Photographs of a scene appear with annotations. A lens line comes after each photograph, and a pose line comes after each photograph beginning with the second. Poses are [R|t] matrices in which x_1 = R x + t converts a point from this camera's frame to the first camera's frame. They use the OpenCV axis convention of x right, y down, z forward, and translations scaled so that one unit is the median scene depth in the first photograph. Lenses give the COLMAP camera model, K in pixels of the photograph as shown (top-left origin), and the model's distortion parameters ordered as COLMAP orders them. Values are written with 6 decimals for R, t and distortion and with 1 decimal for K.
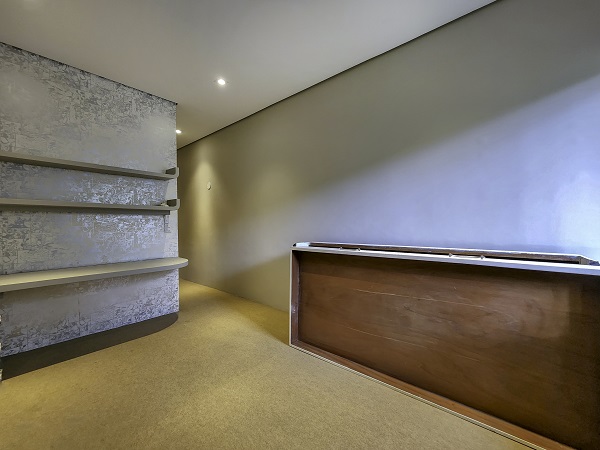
lens RADIAL K [[245.6, 0, 300.0], [0, 245.6, 225.0], [0, 0, 1]] dist [0.000299, -0.000077]
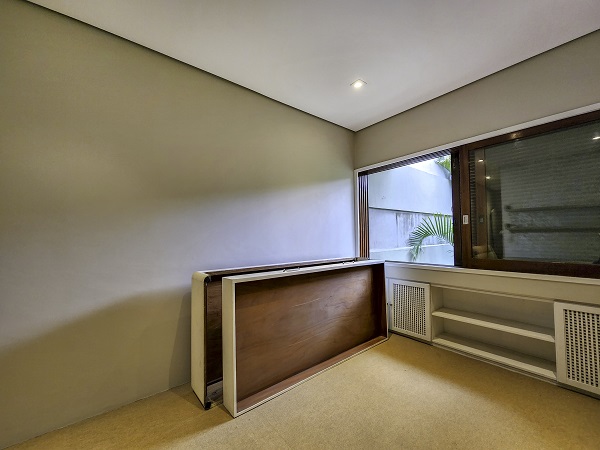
lens RADIAL K [[245.6, 0, 300.0], [0, 245.6, 225.0], [0, 0, 1]] dist [0.000299, -0.000077]
pose [[0.192655, 0.061786, 0.979320, -0.930121], [0.032374, 0.997072, -0.069275, -0.023914], [-0.980732, 0.045050, 0.190090, 0.801224]]
